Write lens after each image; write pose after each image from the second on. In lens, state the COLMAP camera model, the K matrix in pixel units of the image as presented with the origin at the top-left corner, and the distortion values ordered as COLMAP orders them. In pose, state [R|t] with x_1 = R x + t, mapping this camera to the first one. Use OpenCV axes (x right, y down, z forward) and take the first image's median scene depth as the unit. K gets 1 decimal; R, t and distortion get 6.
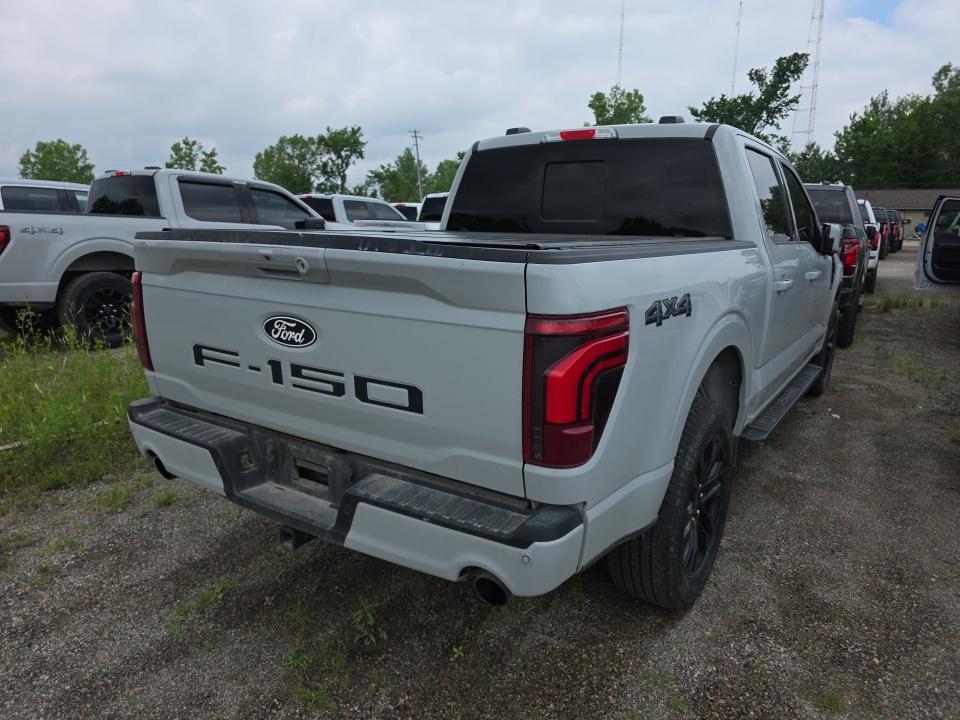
lens RADIAL K [[641.8, 0, 502.2], [0, 641.8, 358.3], [0, 0, 1]] dist [0.050459, -0.047834]
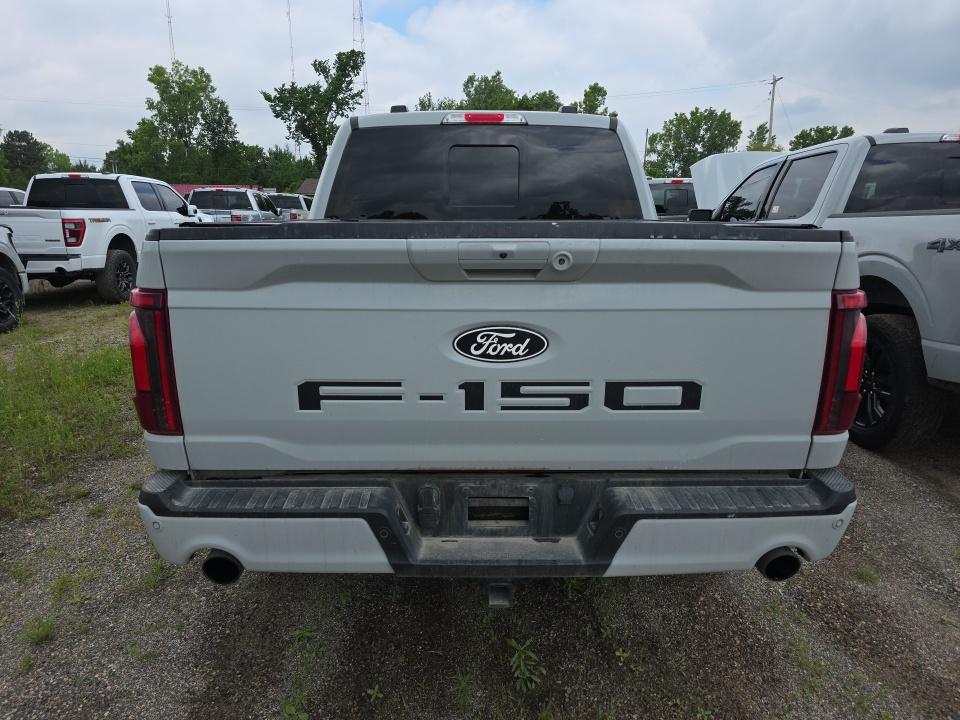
lens RADIAL K [[629.9, 0, 480.6], [0, 629.9, 349.8], [0, 0, 1]] dist [0.069712, -0.061437]
pose [[0.835522, -0.134049, 0.532854, -0.767479], [0.127659, 0.990605, 0.049033, -0.075736], [-0.534421, 0.027055, 0.844785, 0.332152]]
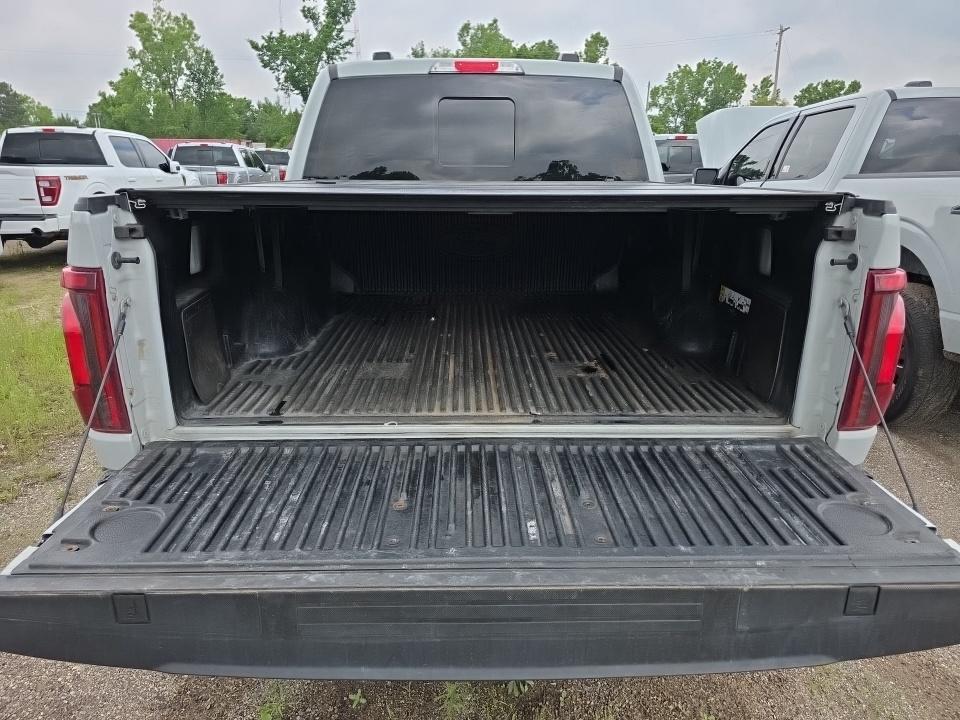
lens RADIAL K [[633.7, 0, 484.0], [0, 633.7, 356.9], [0, 0, 1]] dist [0.059907, -0.051731]
pose [[0.829927, -0.172936, 0.530391, -0.702717], [0.127021, 0.984345, 0.122194, -0.099405], [-0.543220, -0.034042, 0.838900, 0.407259]]
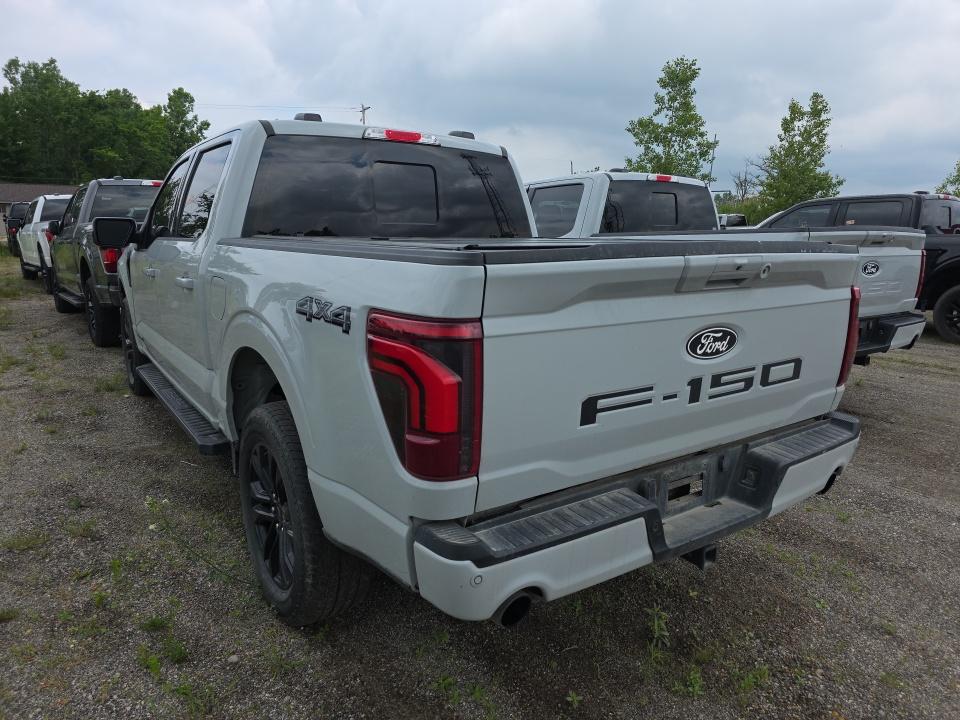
lens RADIAL K [[629.9, 0, 480.6], [0, 629.9, 349.8], [0, 0, 1]] dist [0.069712, -0.061437]
pose [[0.391862, -0.187513, 0.900713, -1.309017], [0.189534, 0.974463, 0.120408, -0.209407], [-0.900289, 0.123533, 0.417395, 0.902943]]
